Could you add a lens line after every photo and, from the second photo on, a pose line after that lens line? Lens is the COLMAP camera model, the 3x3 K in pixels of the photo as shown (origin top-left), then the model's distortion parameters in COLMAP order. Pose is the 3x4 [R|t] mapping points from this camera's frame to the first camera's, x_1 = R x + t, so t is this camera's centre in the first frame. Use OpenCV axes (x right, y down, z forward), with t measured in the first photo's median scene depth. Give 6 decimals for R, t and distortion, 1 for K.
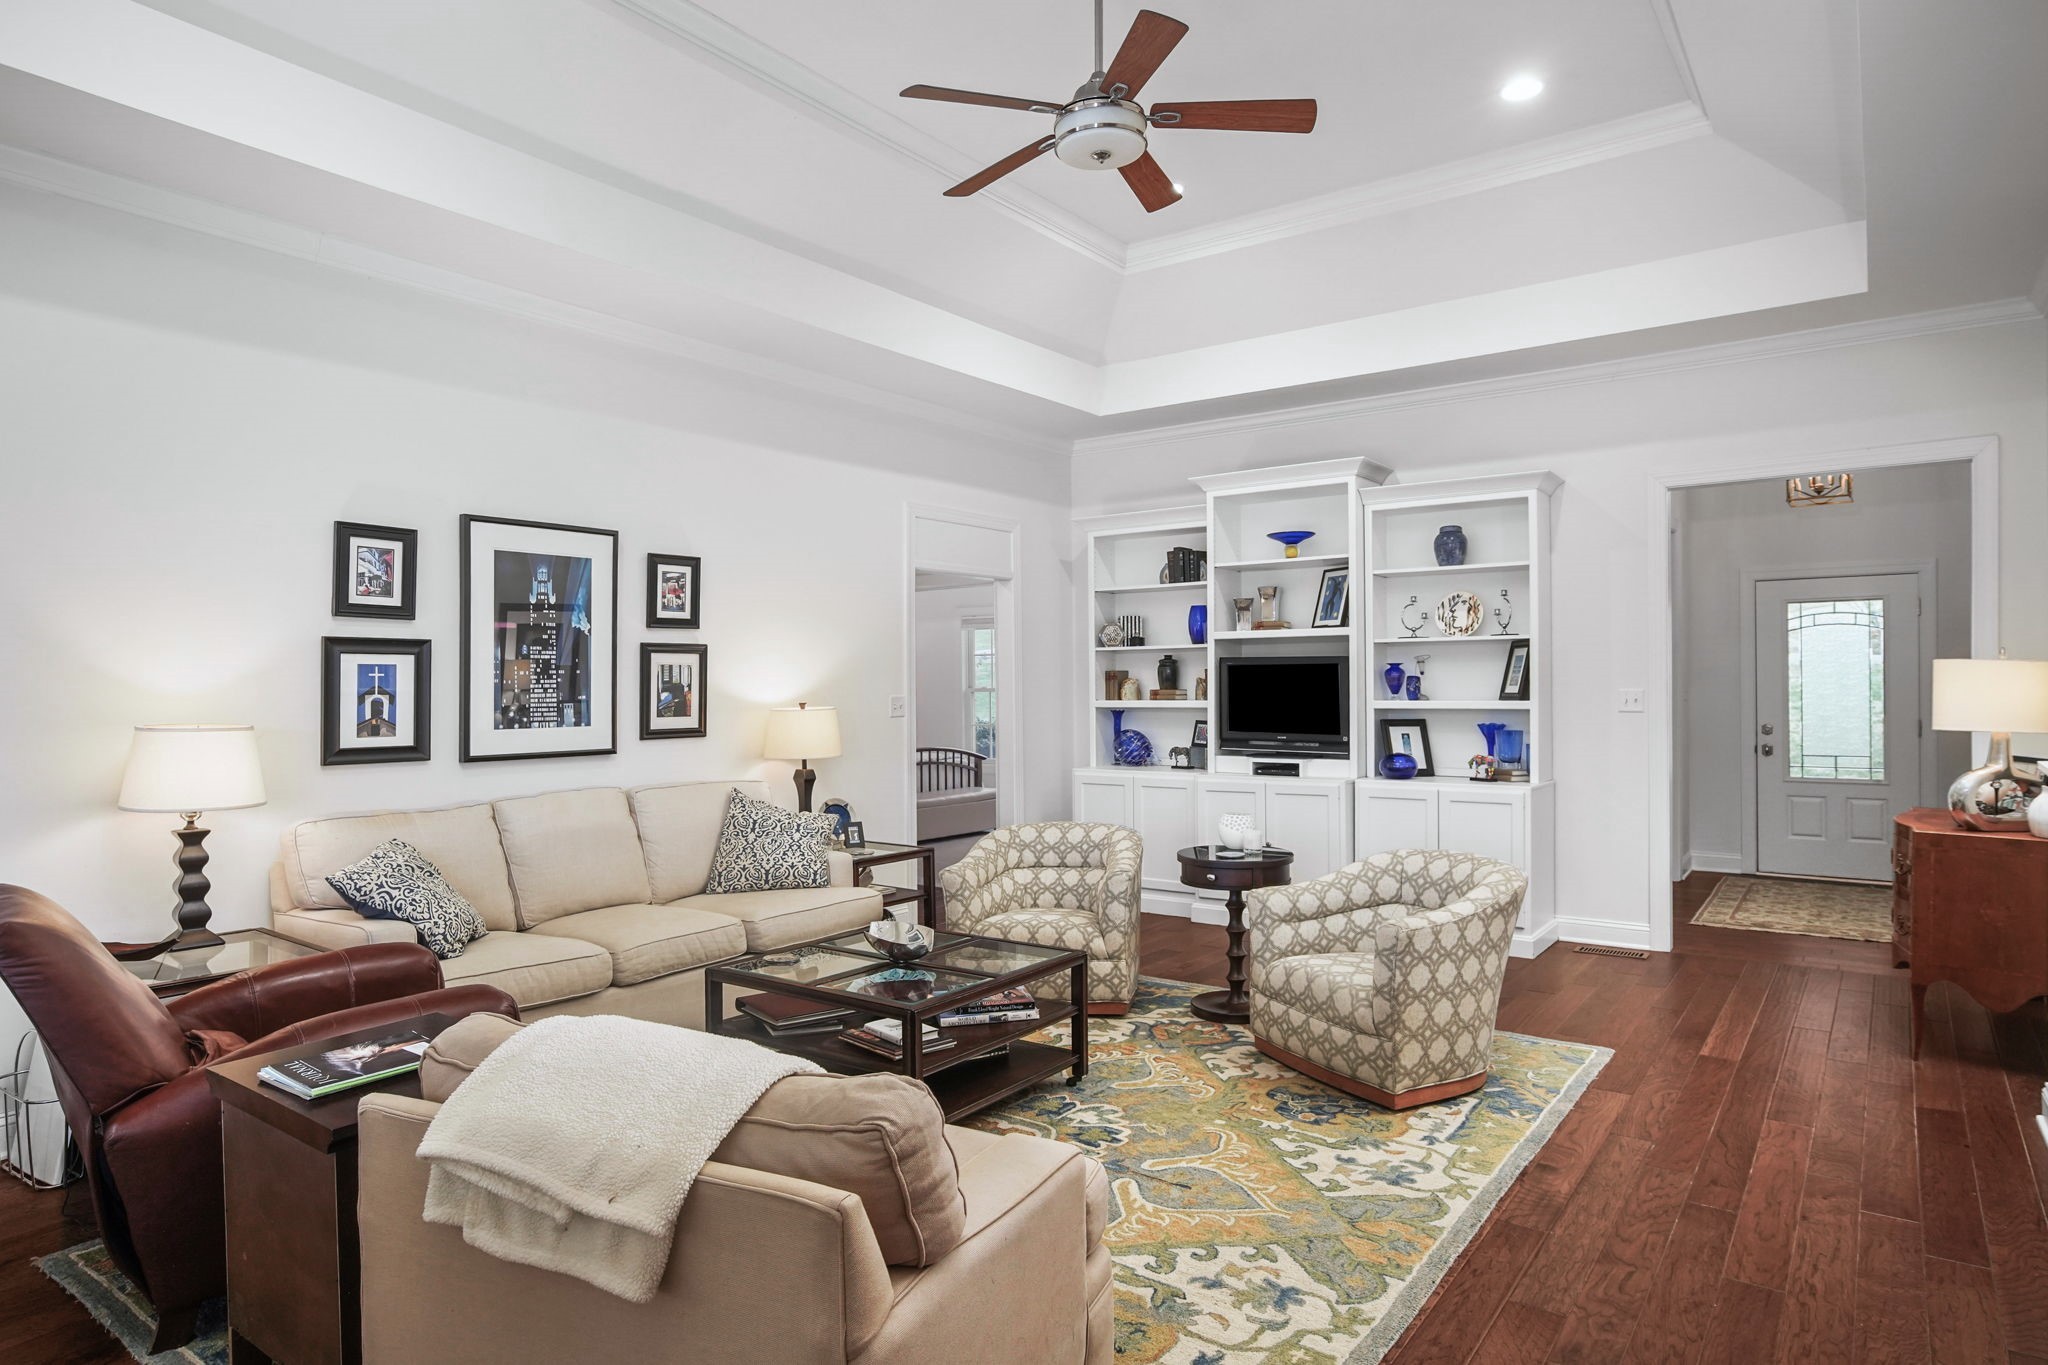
lens RADIAL K [[1176.9, 0, 1023.7], [0, 1176.9, 684.9], [0, 0, 1]] dist [-0.033194, 0.002796]
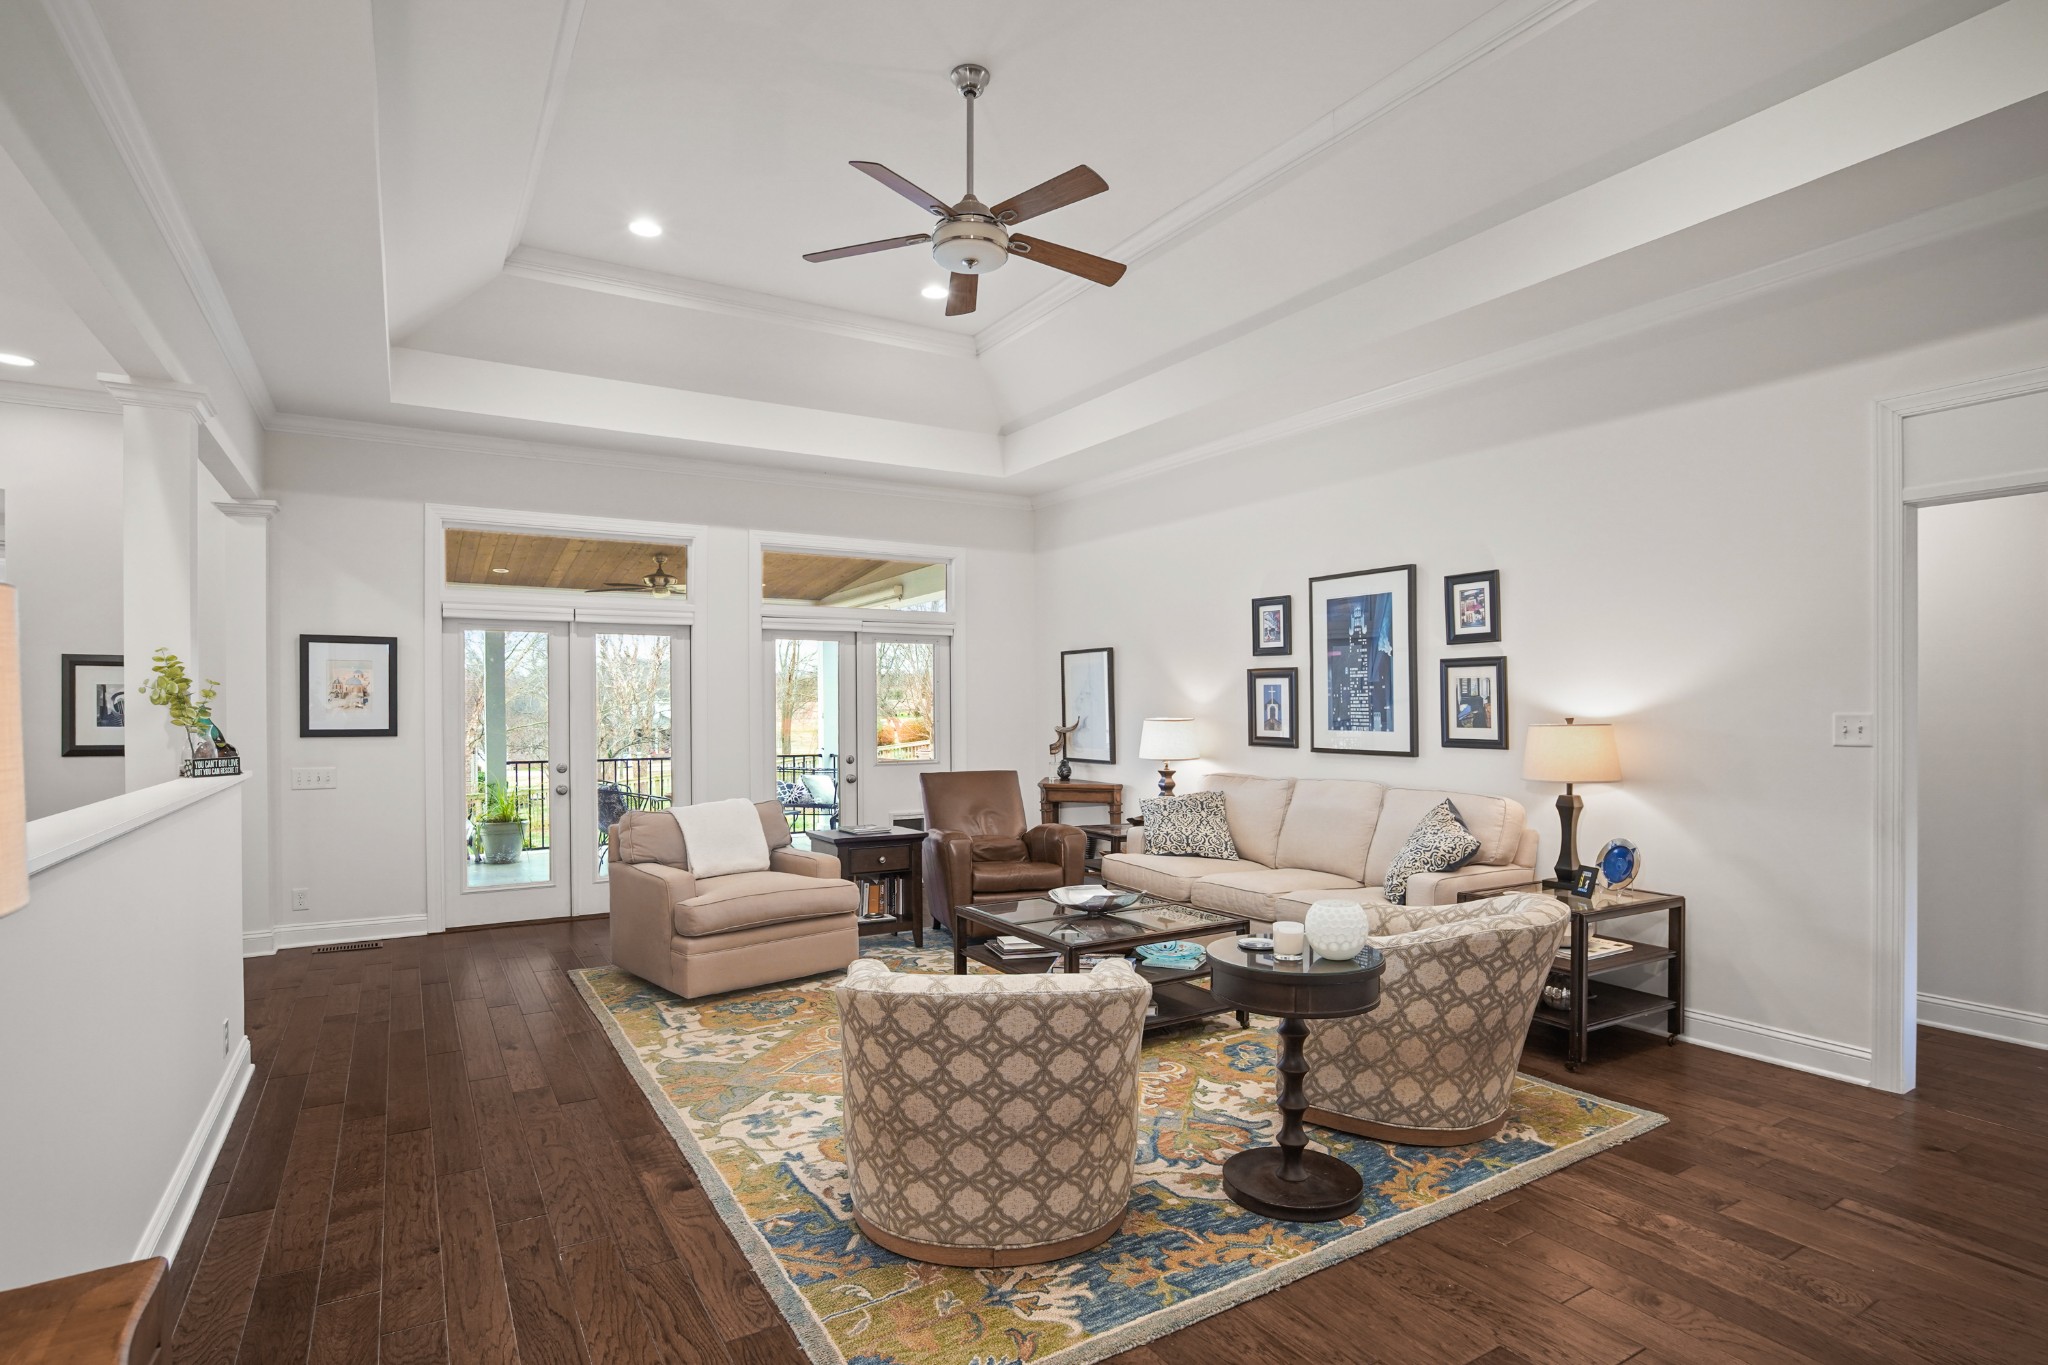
lens RADIAL K [[1039.6, 0, 1029.9], [0, 1039.6, 698.8], [0, 0, 1]] dist [-0.018578, 0.002034]
pose [[-0.373640, 0.002127, -0.927571, 0.787989], [0.003699, 0.999993, 0.000803, -0.000870], [0.927566, -0.003131, -0.373646, 1.094606]]
